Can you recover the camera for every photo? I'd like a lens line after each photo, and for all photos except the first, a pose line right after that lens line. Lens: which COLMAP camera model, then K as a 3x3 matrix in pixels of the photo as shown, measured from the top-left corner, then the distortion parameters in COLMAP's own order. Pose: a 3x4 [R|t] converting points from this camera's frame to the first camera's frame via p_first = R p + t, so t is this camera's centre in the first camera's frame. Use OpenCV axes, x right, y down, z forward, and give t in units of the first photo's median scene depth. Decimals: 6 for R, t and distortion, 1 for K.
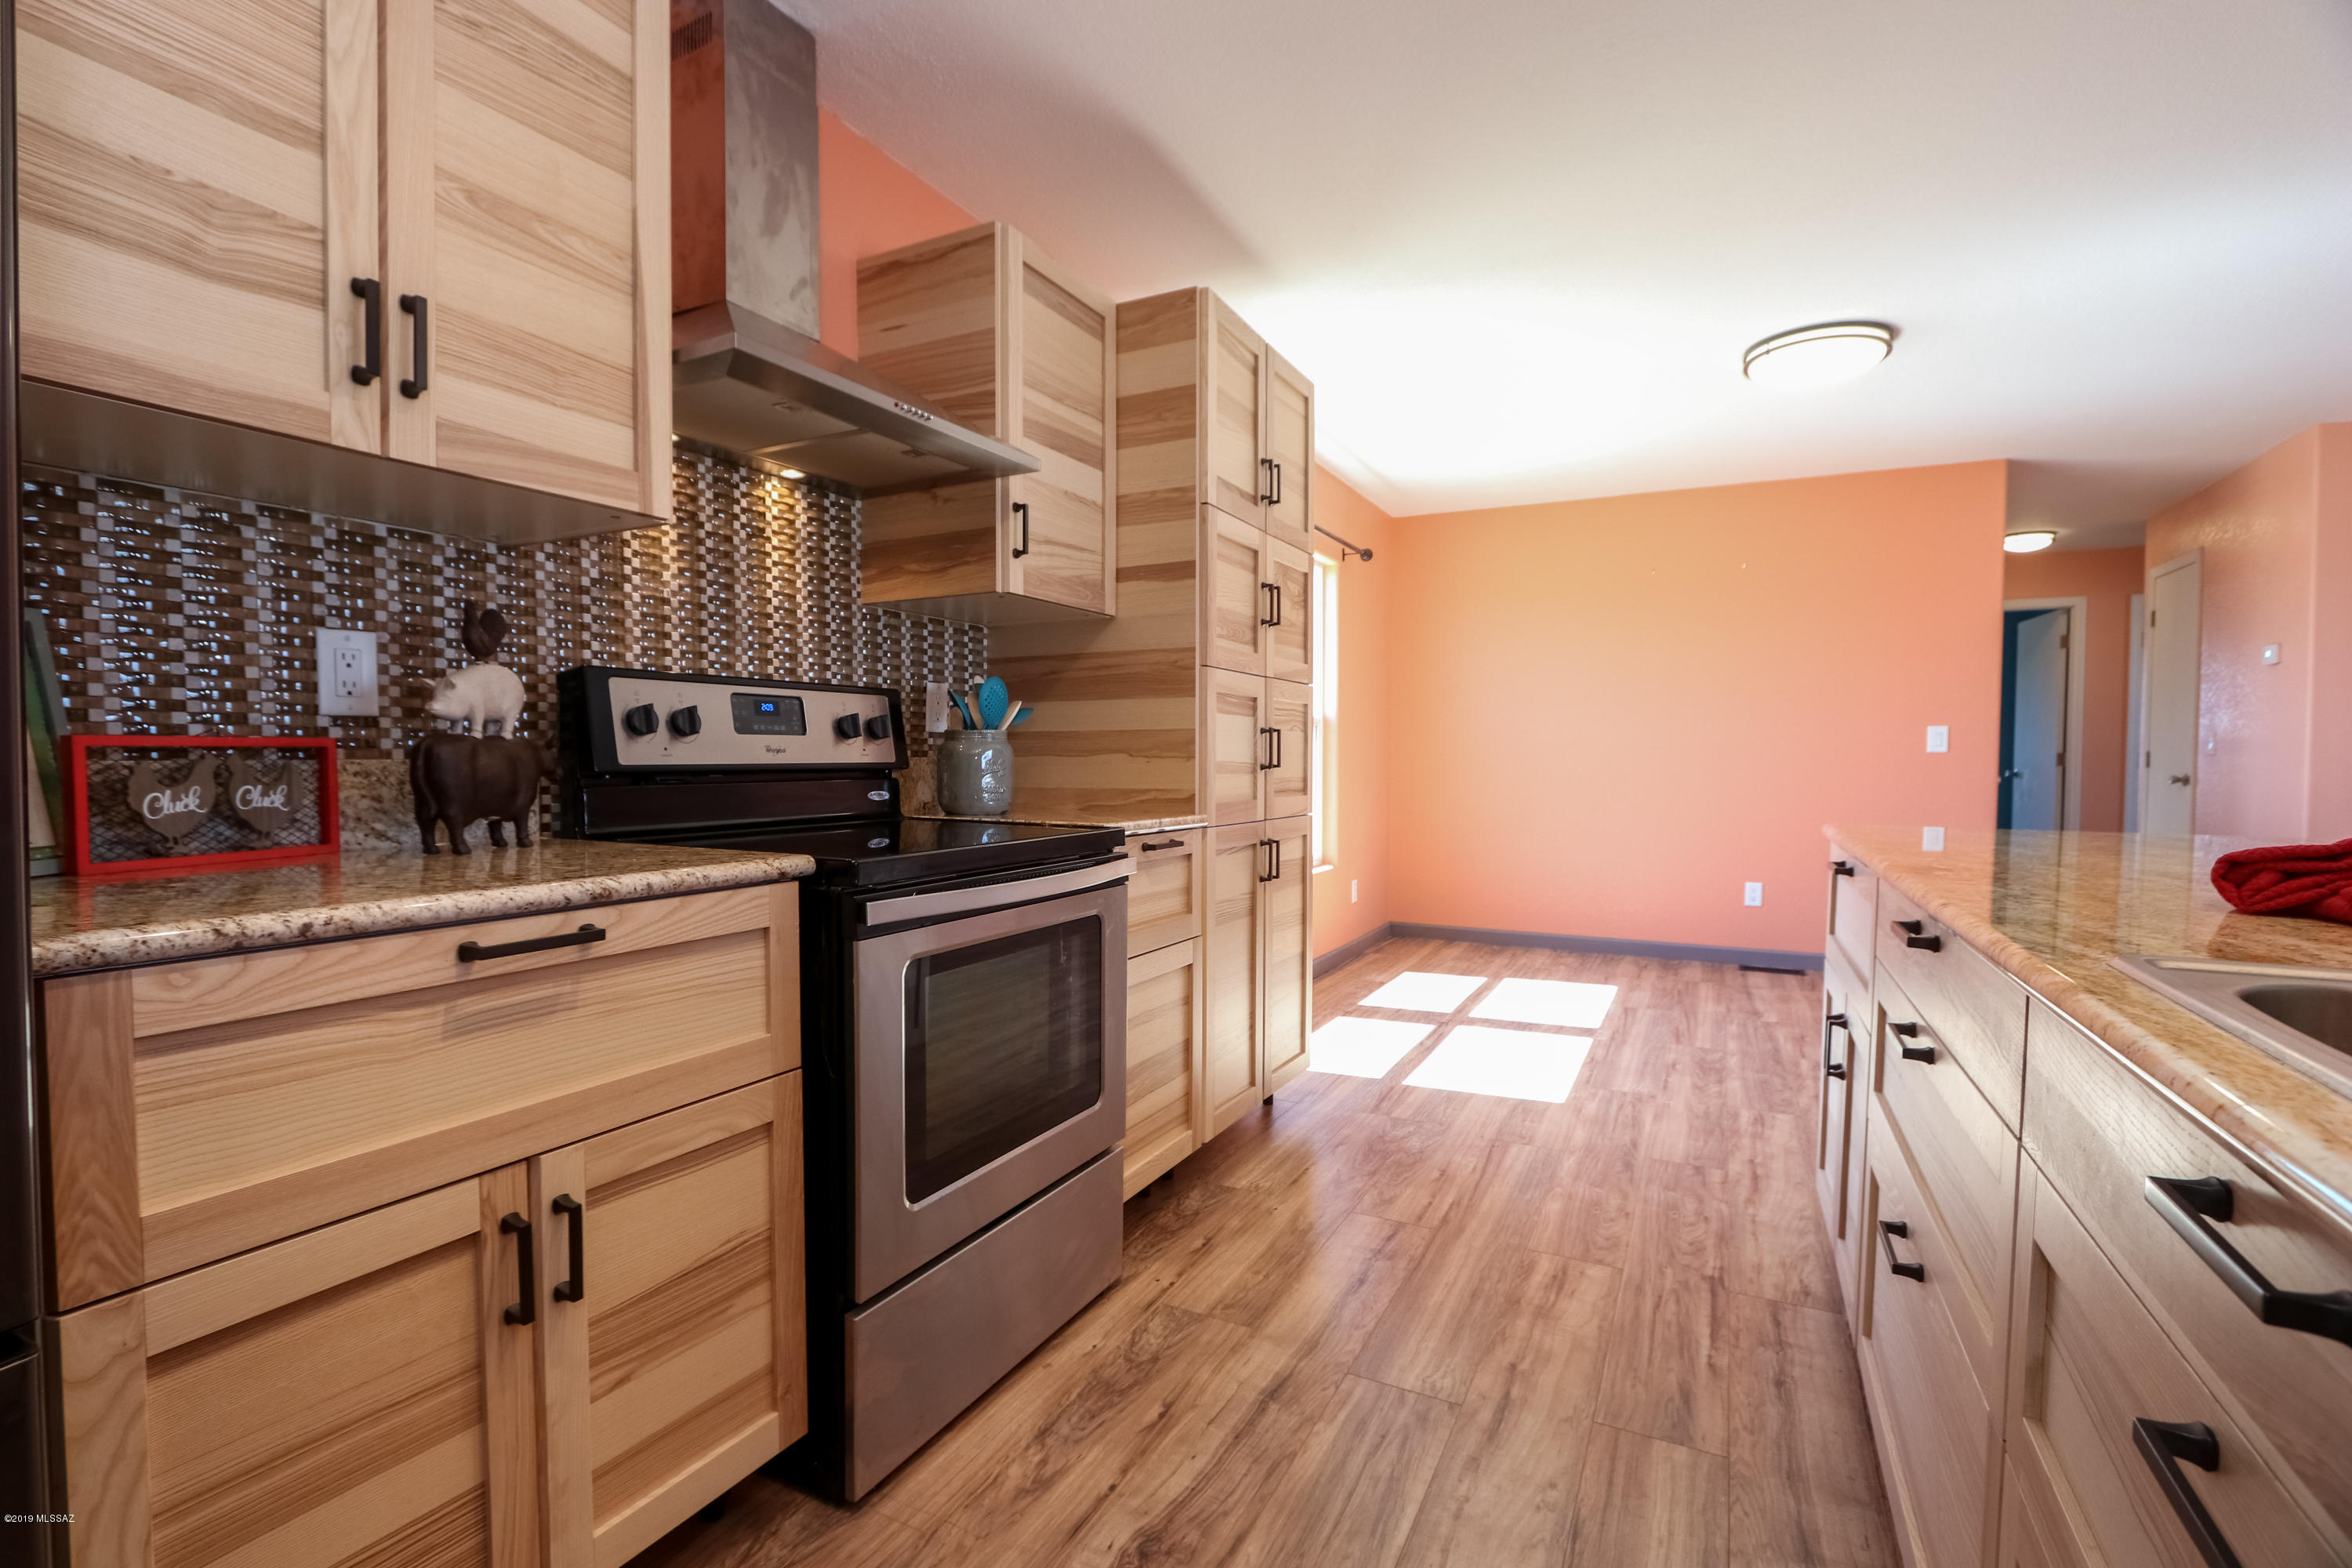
lens RADIAL K [[1086.9, 0, 1148.4], [0, 1086.9, 796.8], [0, 0, 1]] dist [-0.021370, 0.002186]
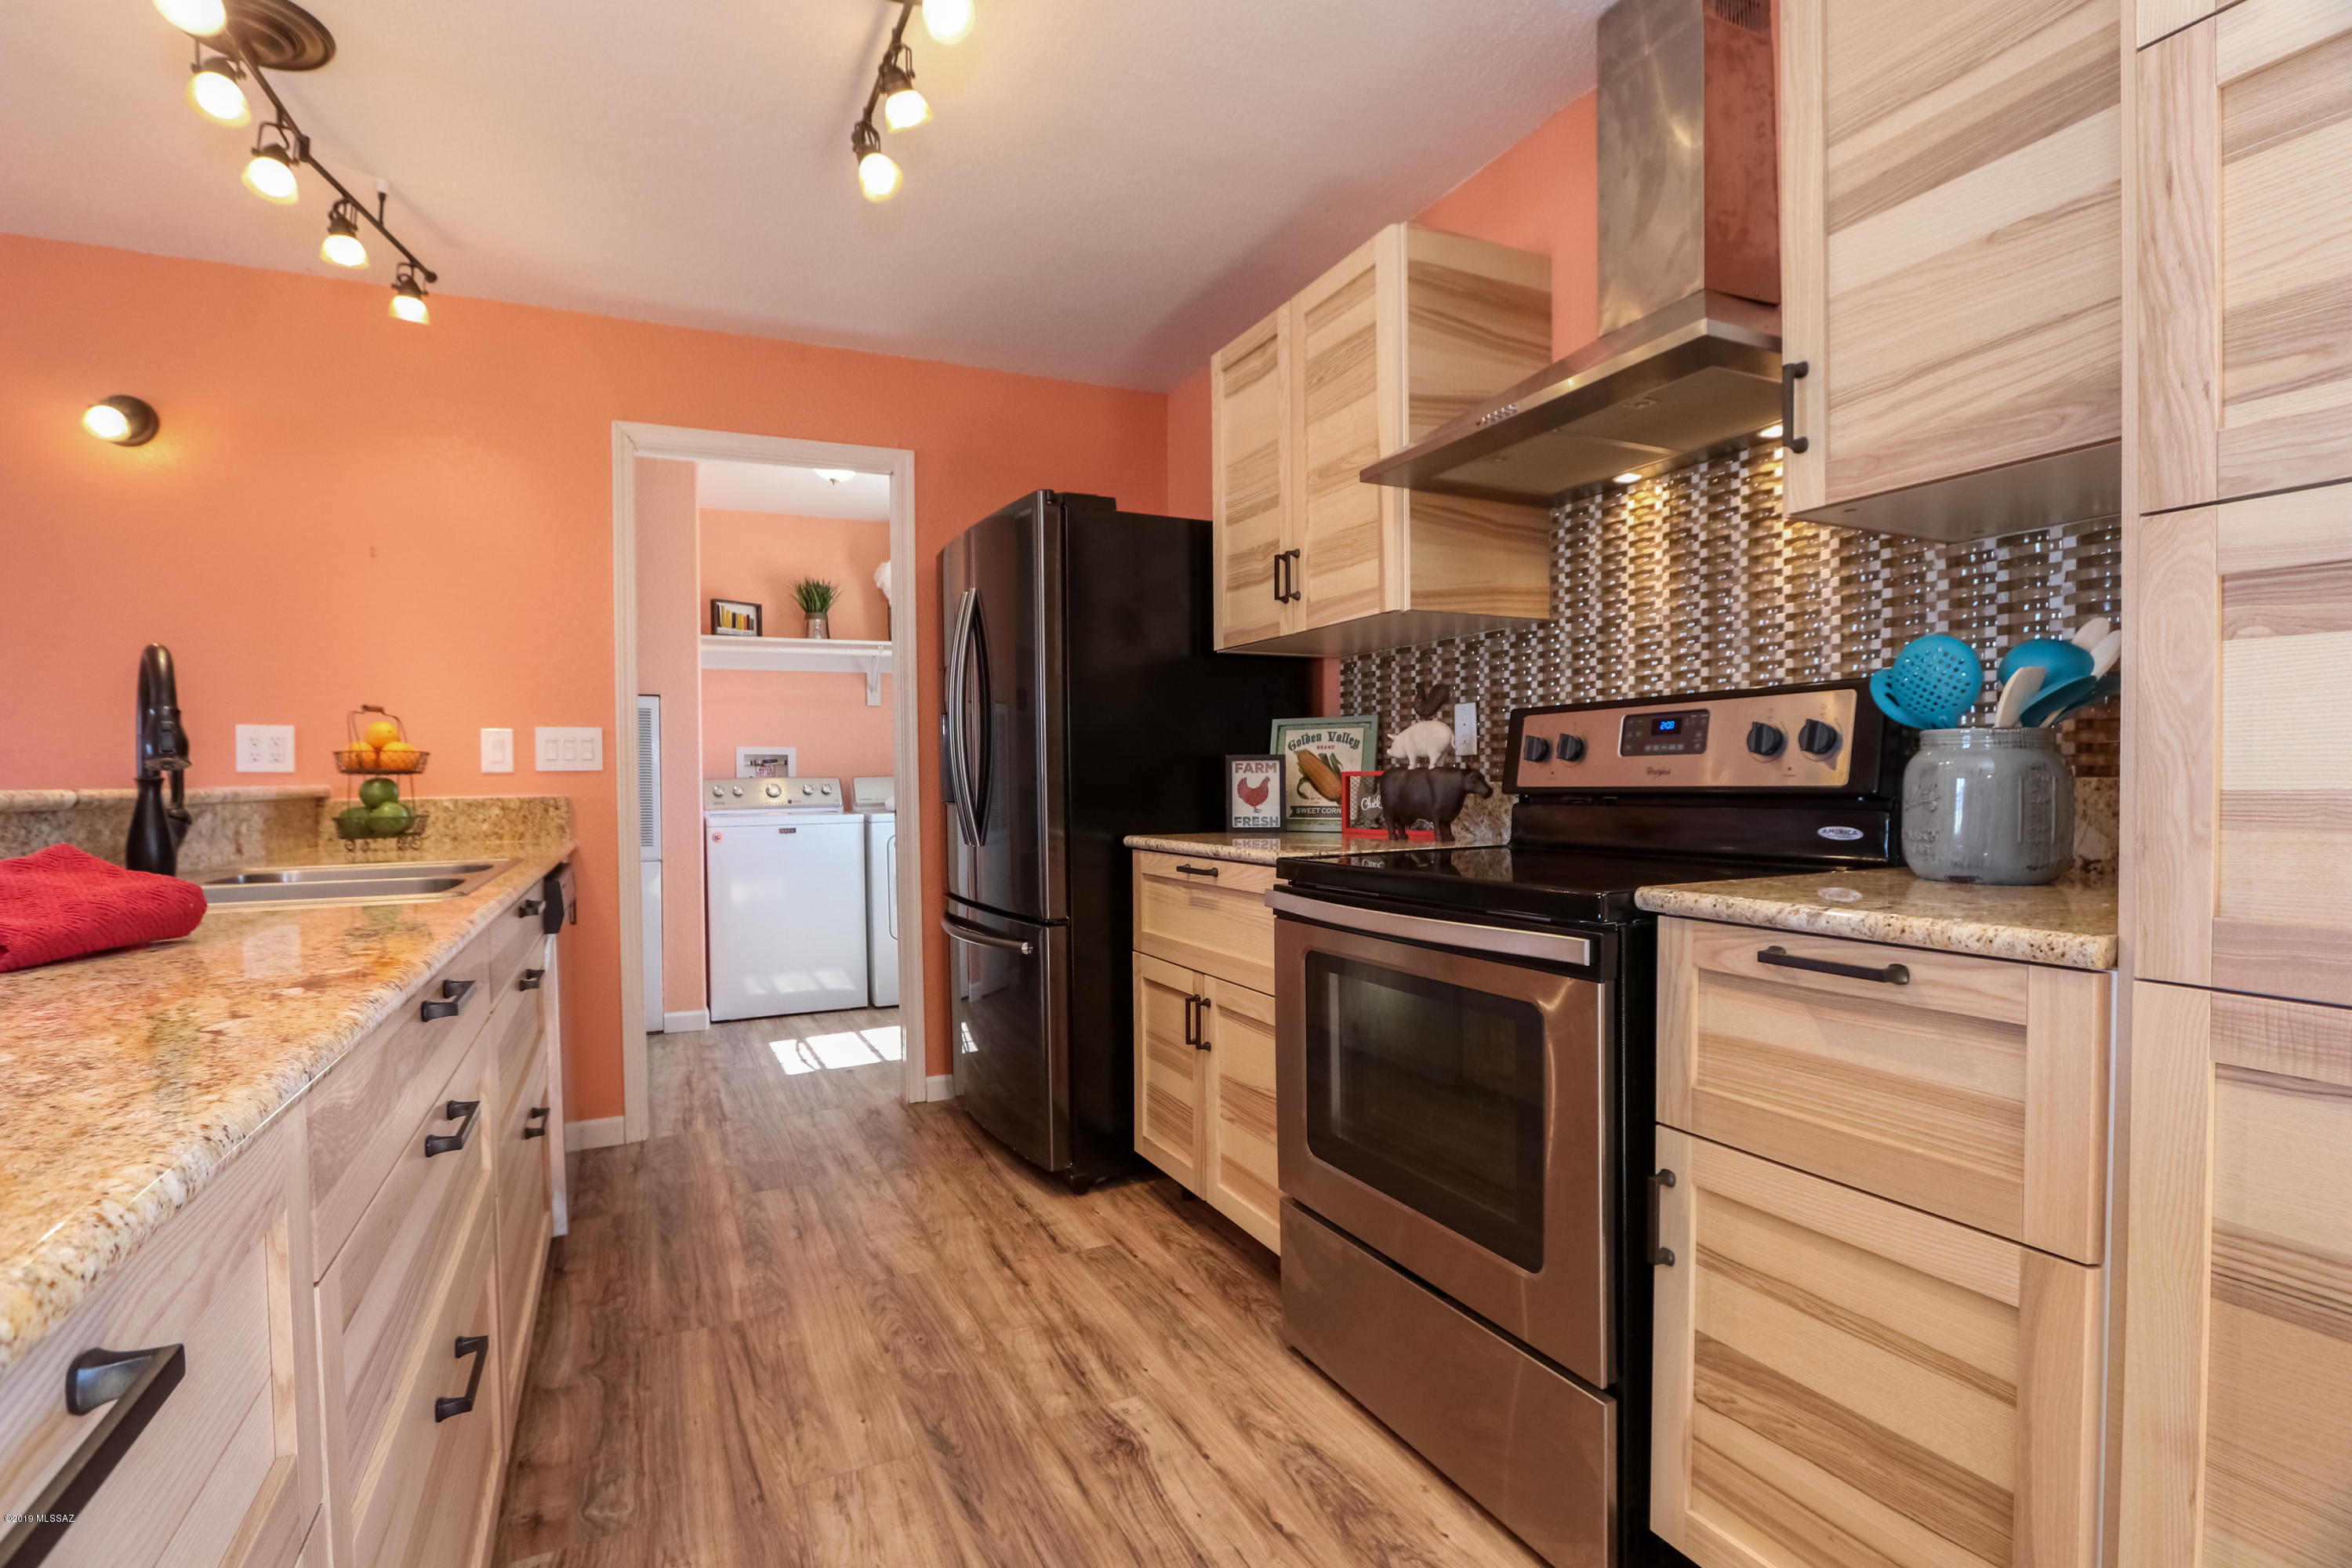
lens RADIAL K [[1086.9, 0, 1148.4], [0, 1086.9, 796.8], [0, 0, 1]] dist [-0.021370, 0.002186]
pose [[-0.601658, 0.015694, -0.798600, 0.543661], [-0.021164, 0.999143, 0.035580, -0.037702], [0.798473, 0.038309, -0.600810, 1.002005]]
